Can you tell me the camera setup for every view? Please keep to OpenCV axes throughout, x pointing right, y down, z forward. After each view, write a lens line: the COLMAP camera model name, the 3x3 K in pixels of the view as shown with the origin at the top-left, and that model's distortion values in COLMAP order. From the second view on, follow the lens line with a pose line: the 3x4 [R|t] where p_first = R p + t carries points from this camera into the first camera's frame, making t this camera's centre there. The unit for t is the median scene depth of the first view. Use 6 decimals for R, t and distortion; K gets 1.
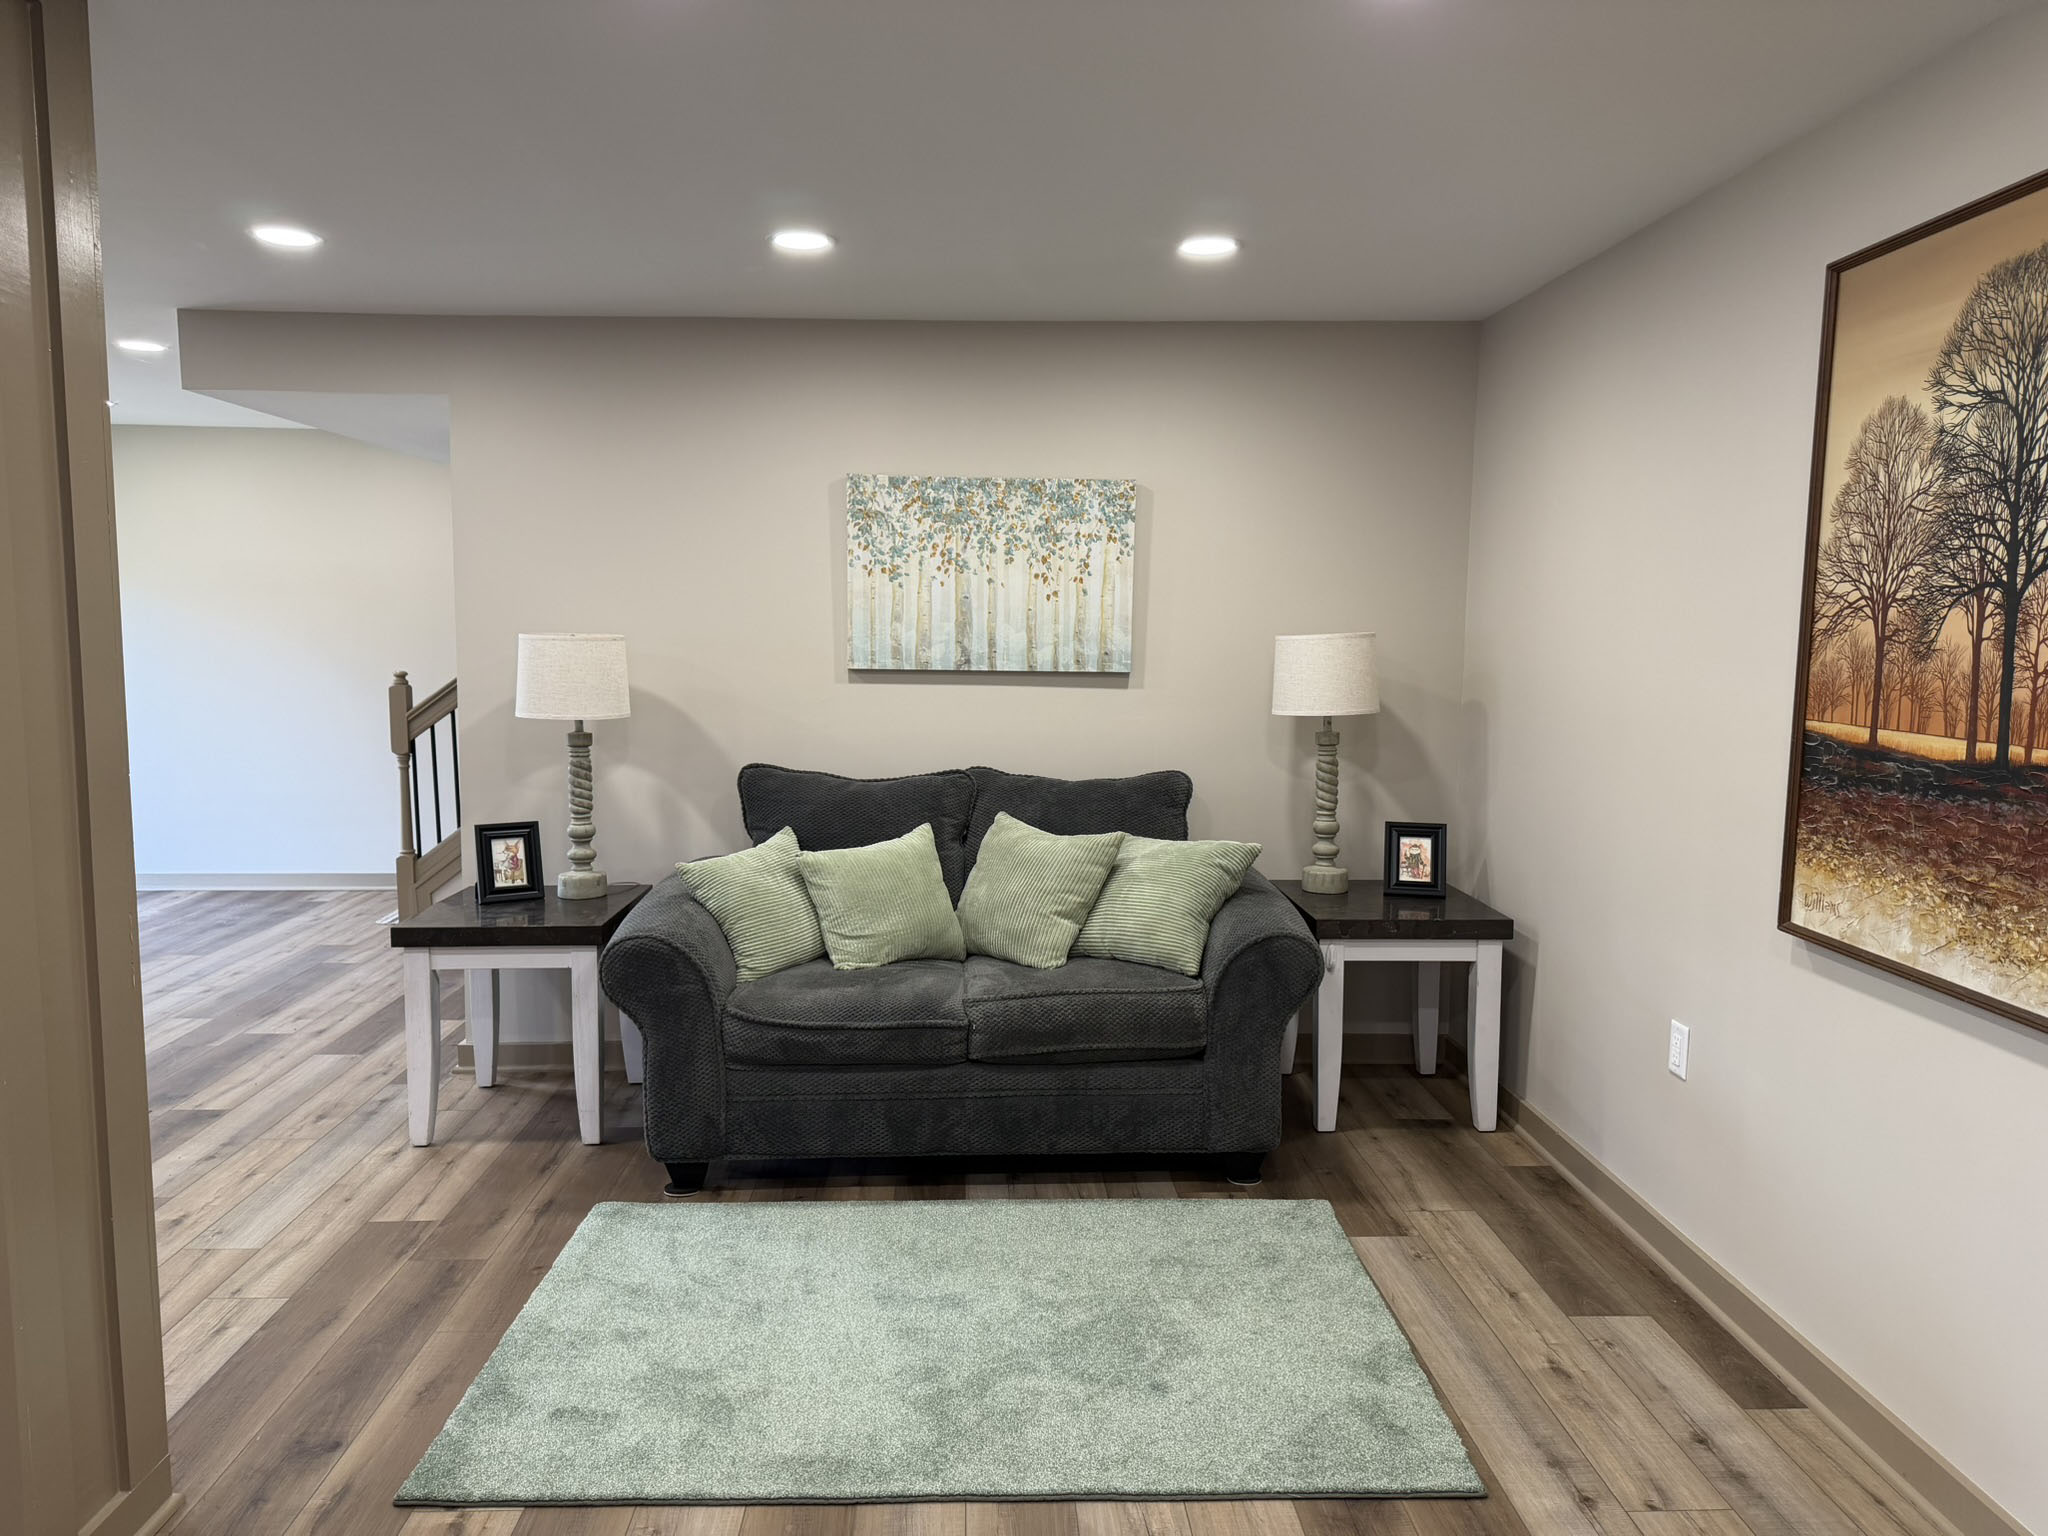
lens RADIAL K [[1506.0, 0, 1026.6], [0, 1506.0, 780.2], [0, 0, 1]] dist [0.110334, -0.002242]
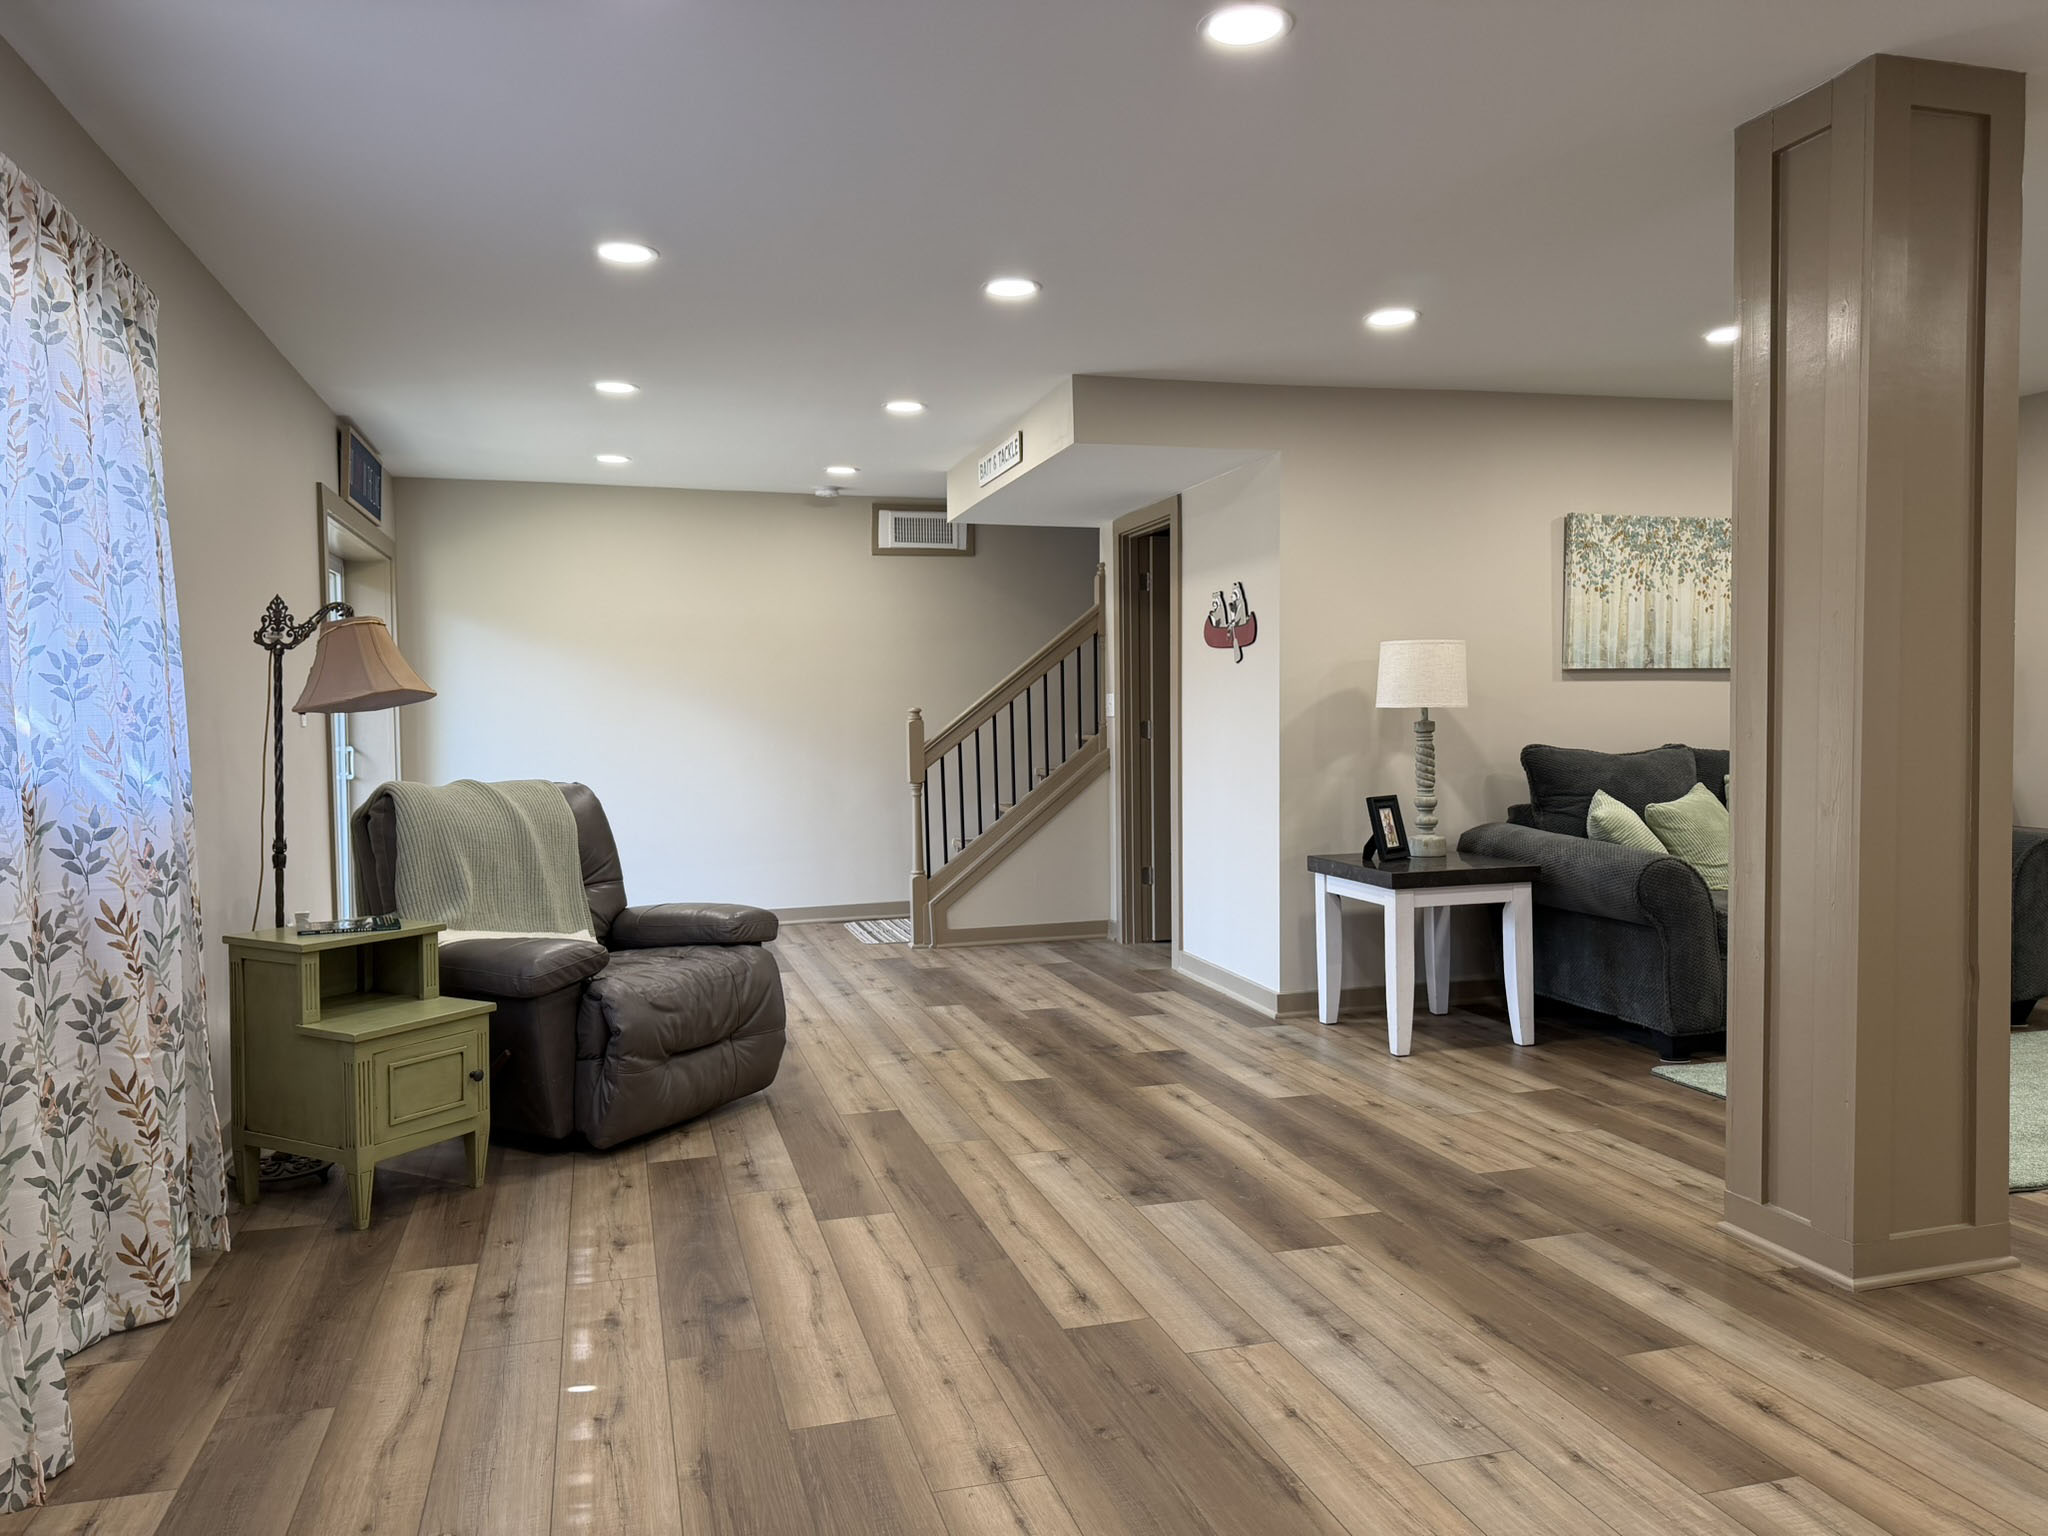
lens RADIAL K [[1458.7, 0, 1019.5], [0, 1458.7, 768.1], [0, 0, 1]] dist [0.032338, -0.025018]
pose [[0.971377, -0.031946, 0.235387, -0.848604], [0.049101, 0.996518, -0.067384, 0.066822], [-0.232415, 0.077013, 0.969563, -0.053228]]
